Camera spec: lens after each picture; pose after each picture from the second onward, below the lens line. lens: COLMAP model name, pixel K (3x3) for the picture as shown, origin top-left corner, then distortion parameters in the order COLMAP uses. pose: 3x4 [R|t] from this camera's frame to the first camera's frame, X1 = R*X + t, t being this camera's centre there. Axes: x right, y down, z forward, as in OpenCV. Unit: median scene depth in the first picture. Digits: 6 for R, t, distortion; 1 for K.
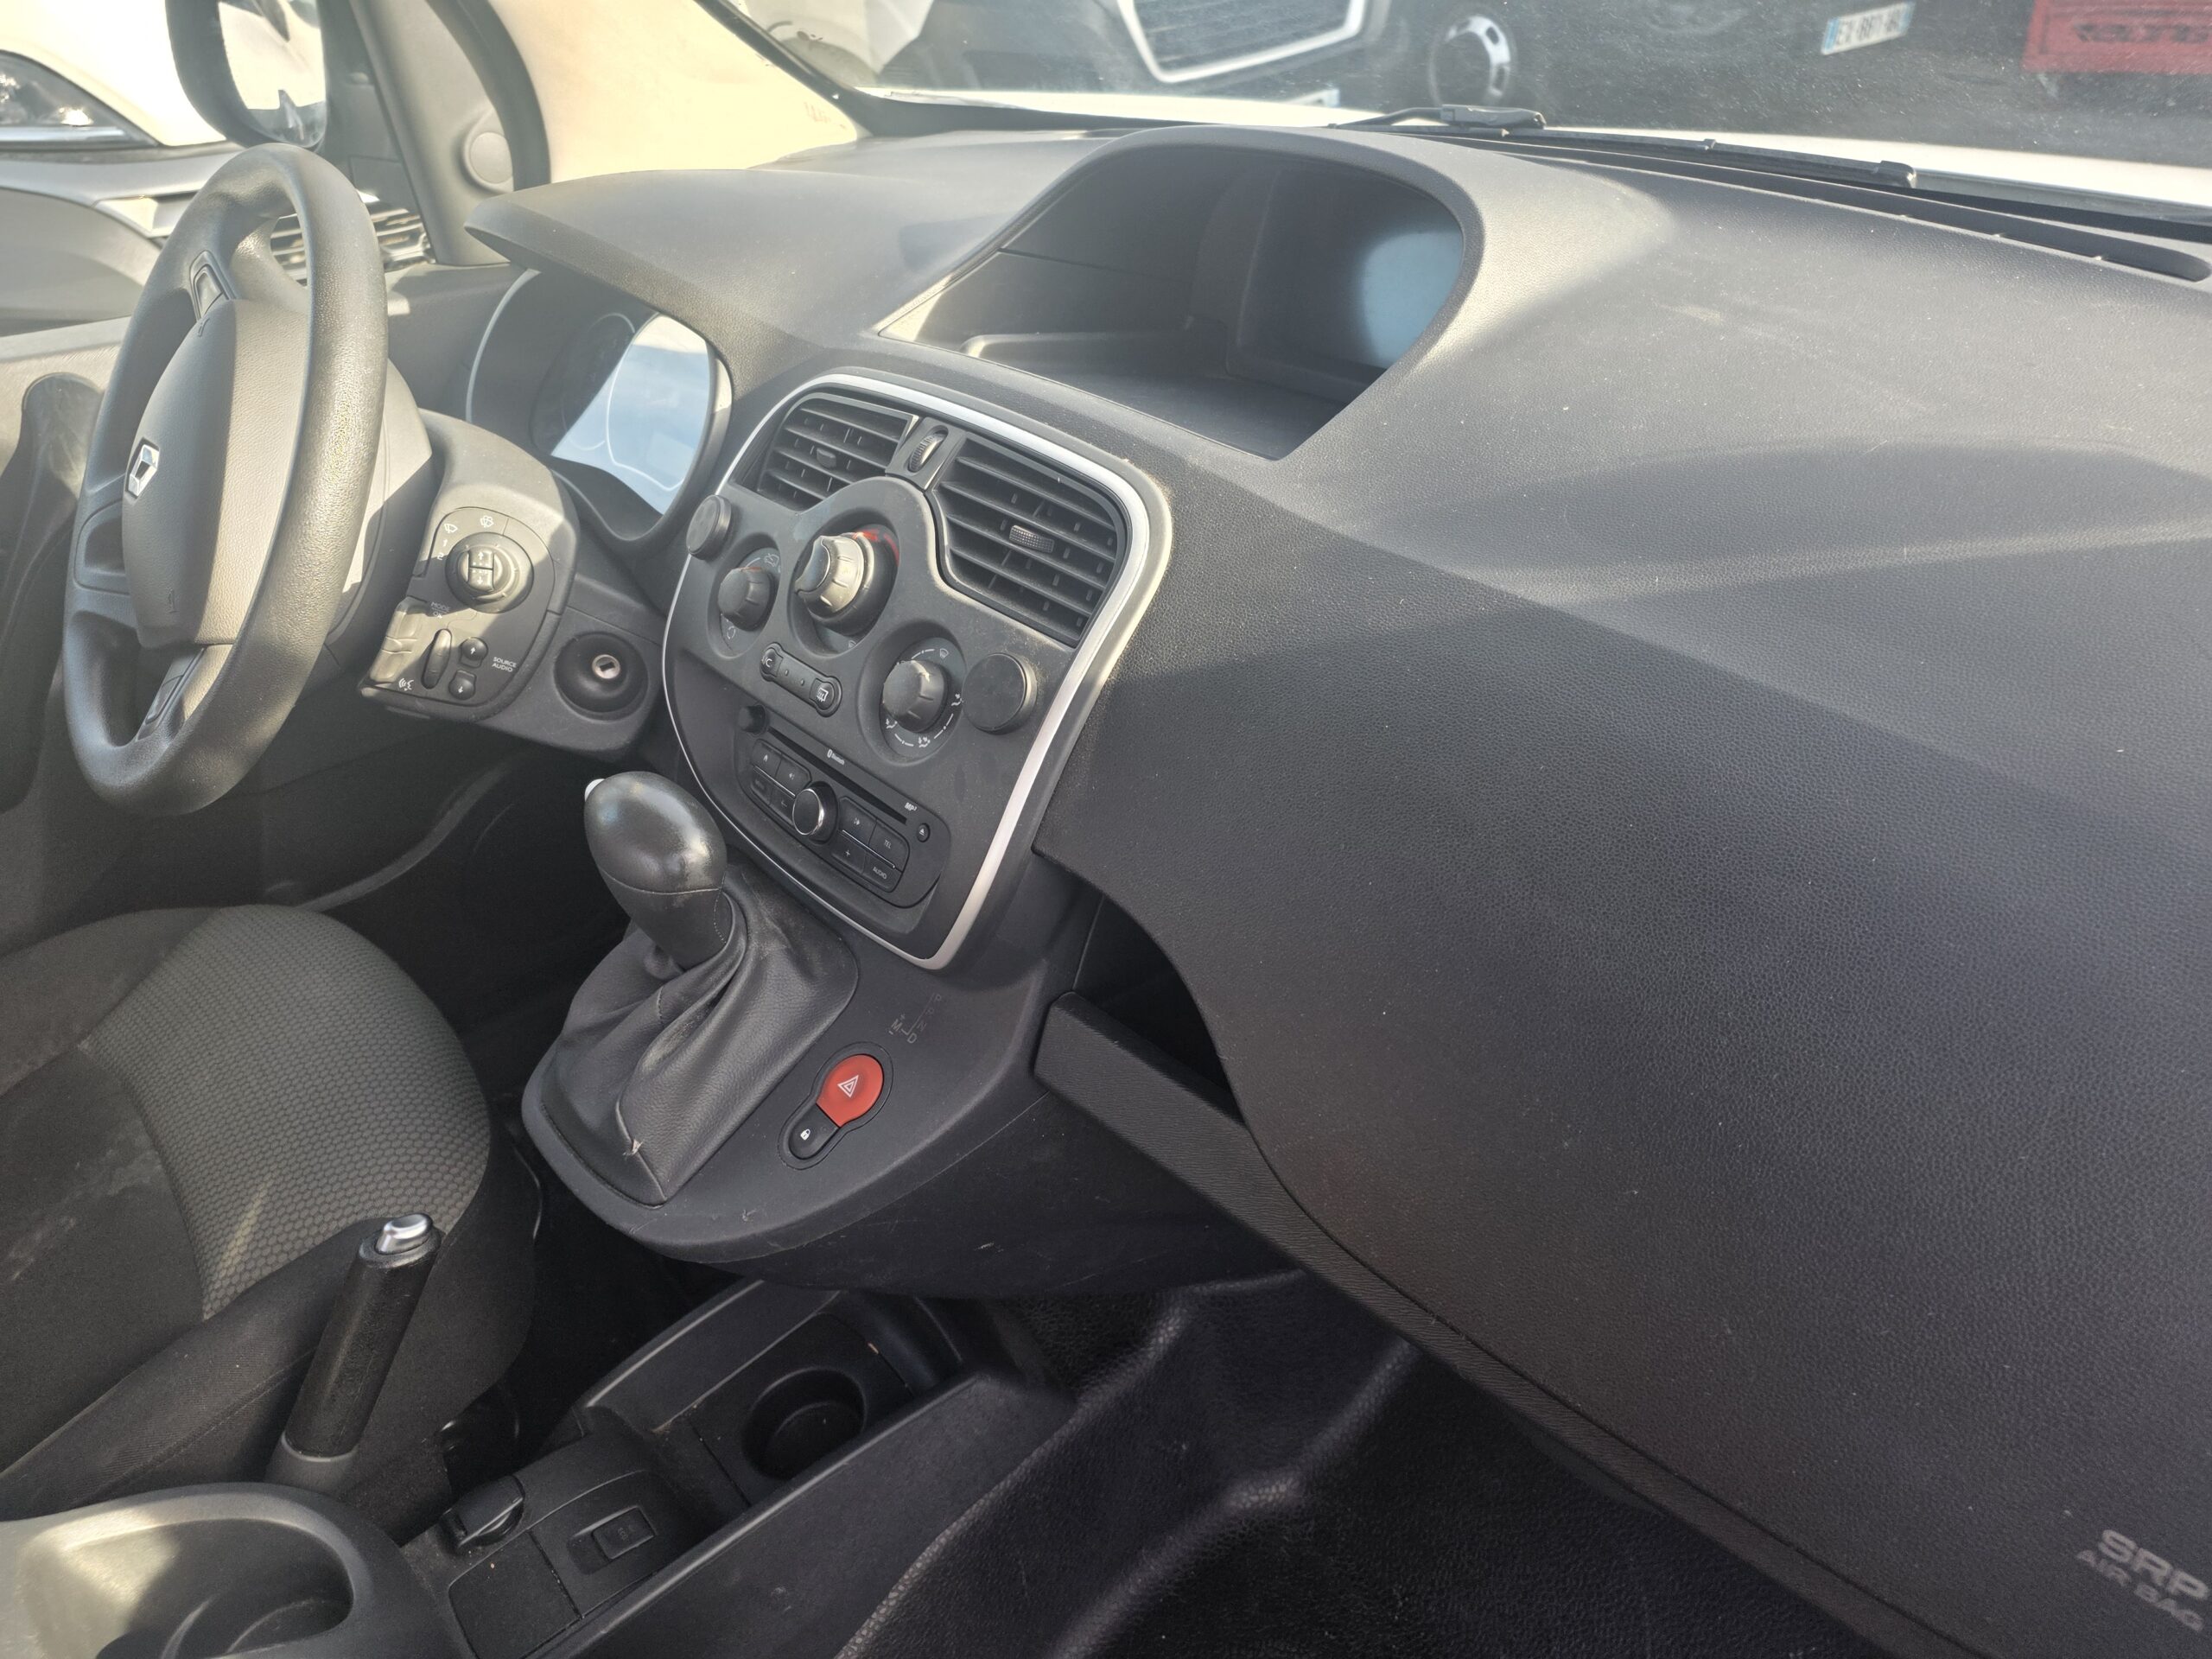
lens RADIAL K [[1474.9, 0, 1099.4], [0, 1474.9, 820.7], [0, 0, 1]] dist [0.046905, -0.022012]
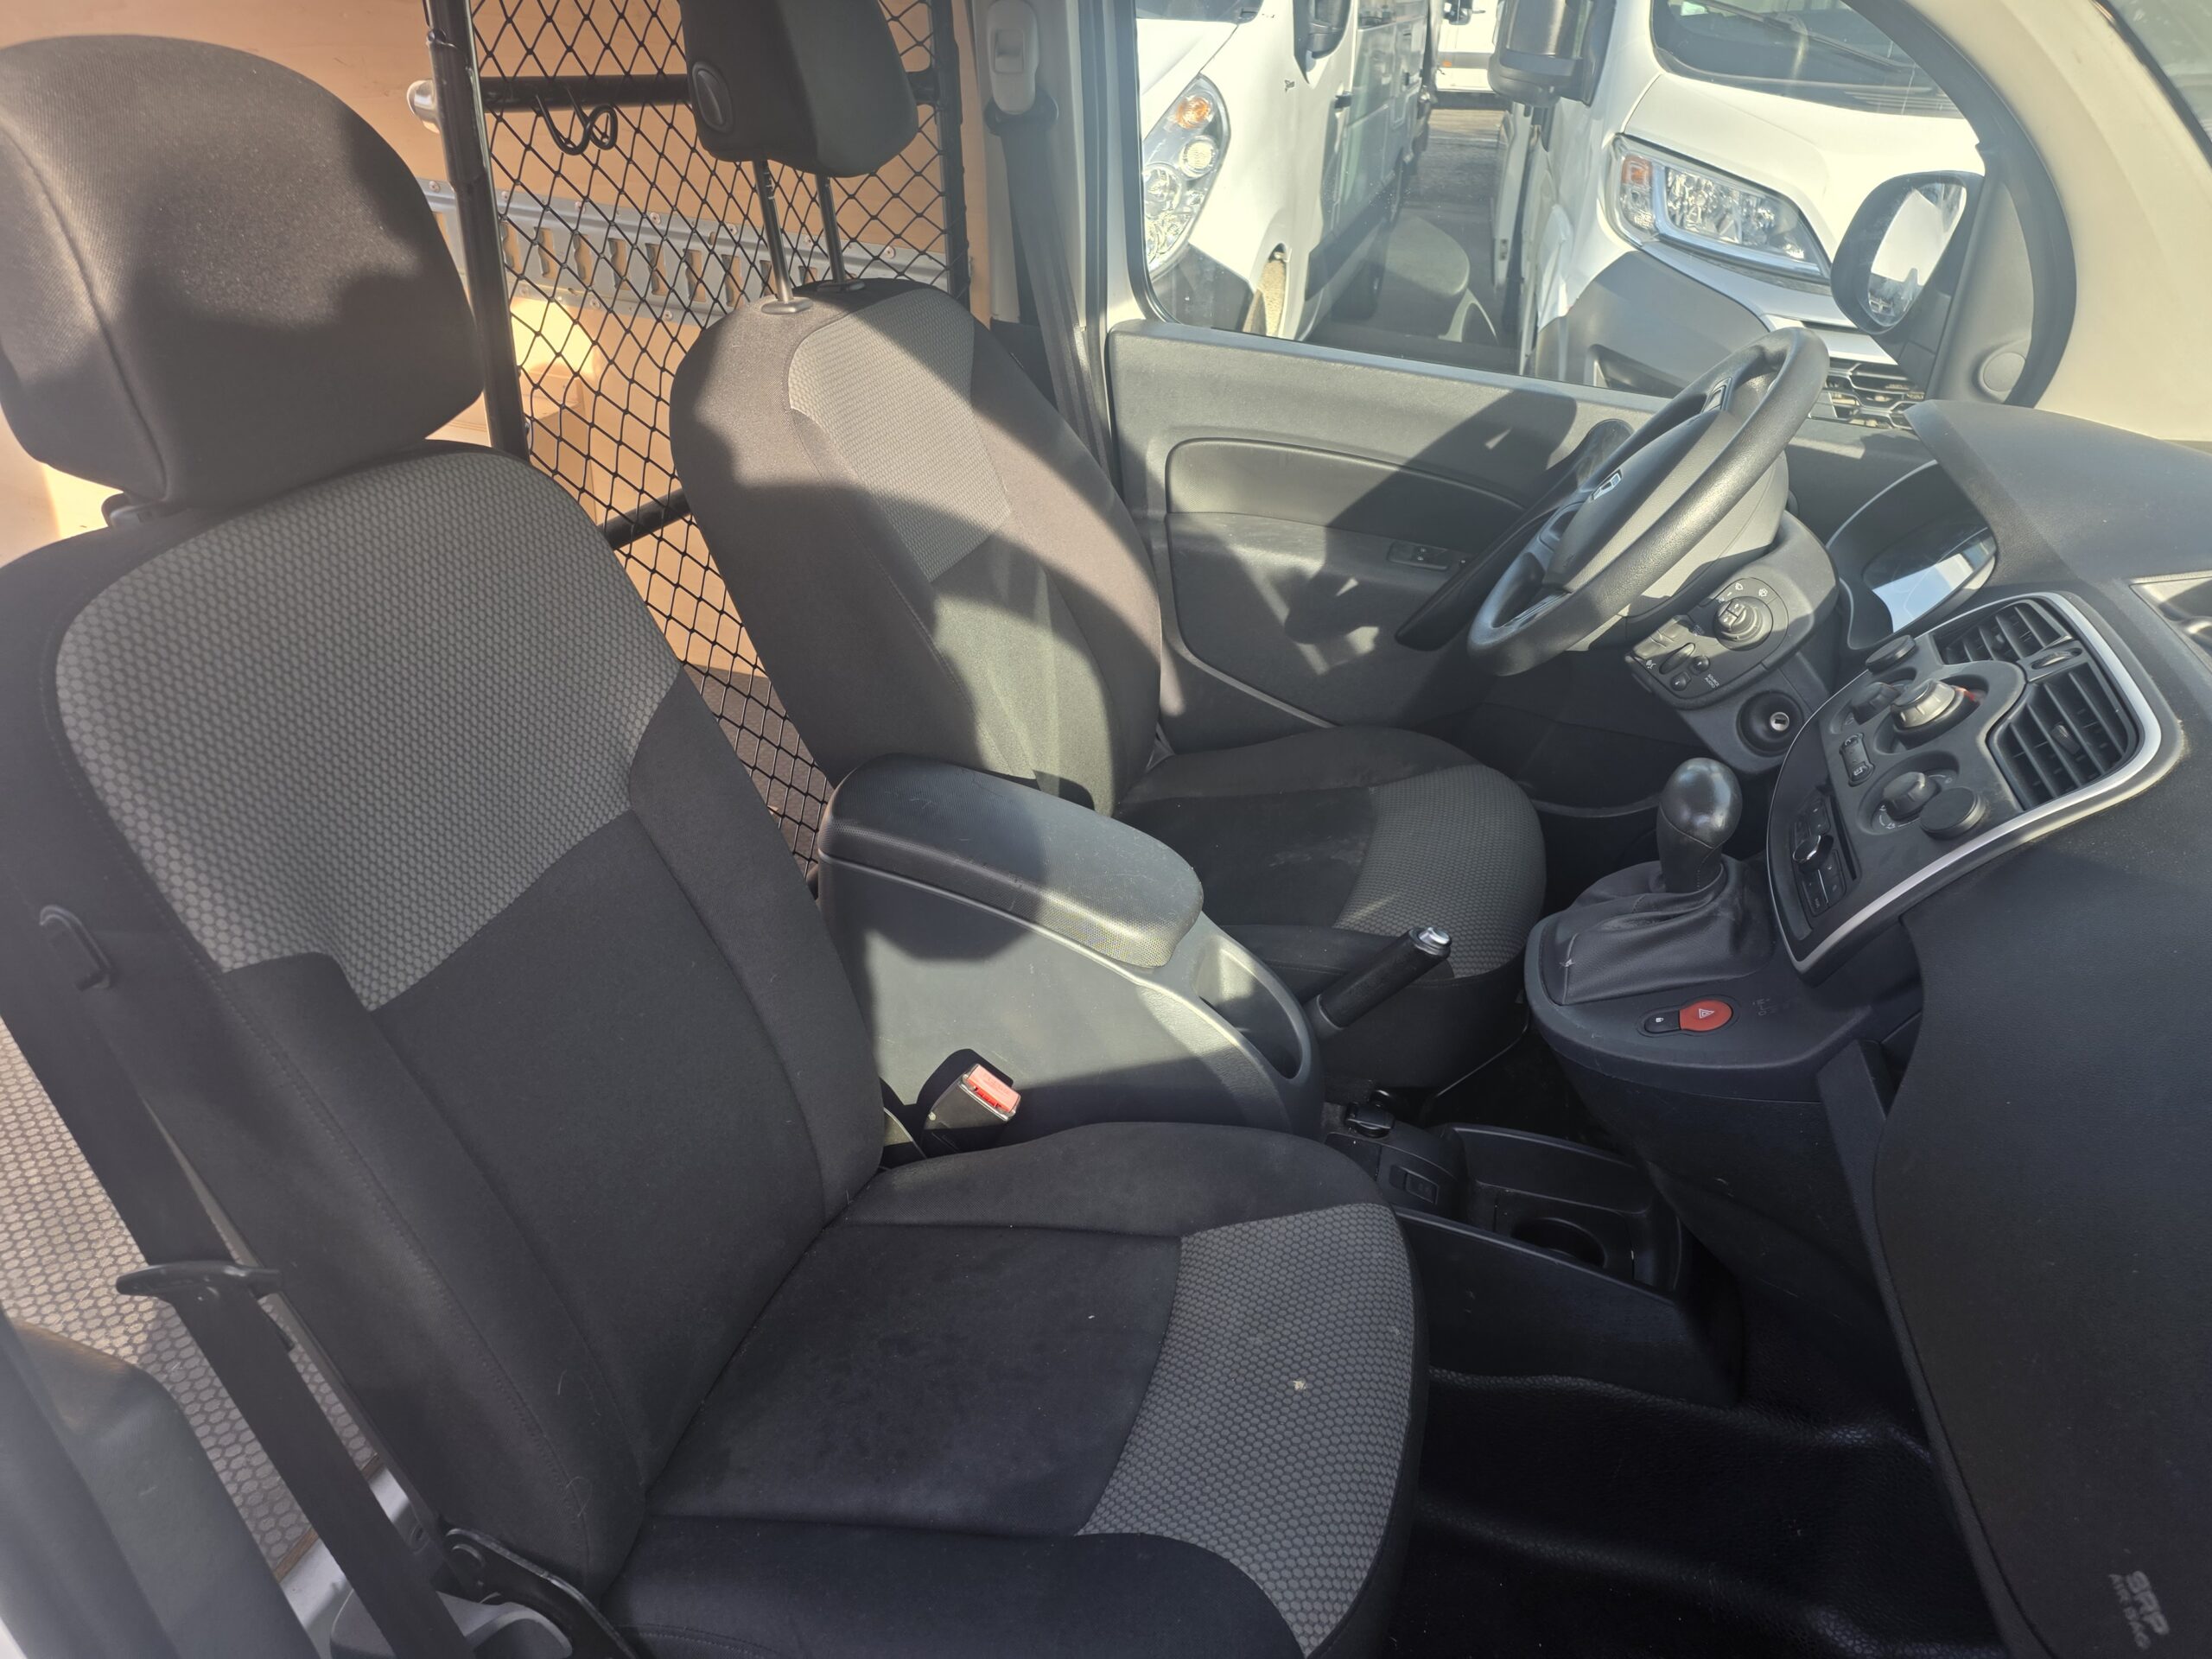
lens RADIAL K [[1474.9, 0, 1110.6], [0, 1474.9, 825.6], [0, 0, 1]] dist [0.046905, -0.022012]
pose [[0.531403, 0.495316, -0.687221, 0.399045], [-0.546695, 0.820217, 0.168433, 0.098027], [0.647097, 0.286194, 0.706652, -0.409908]]
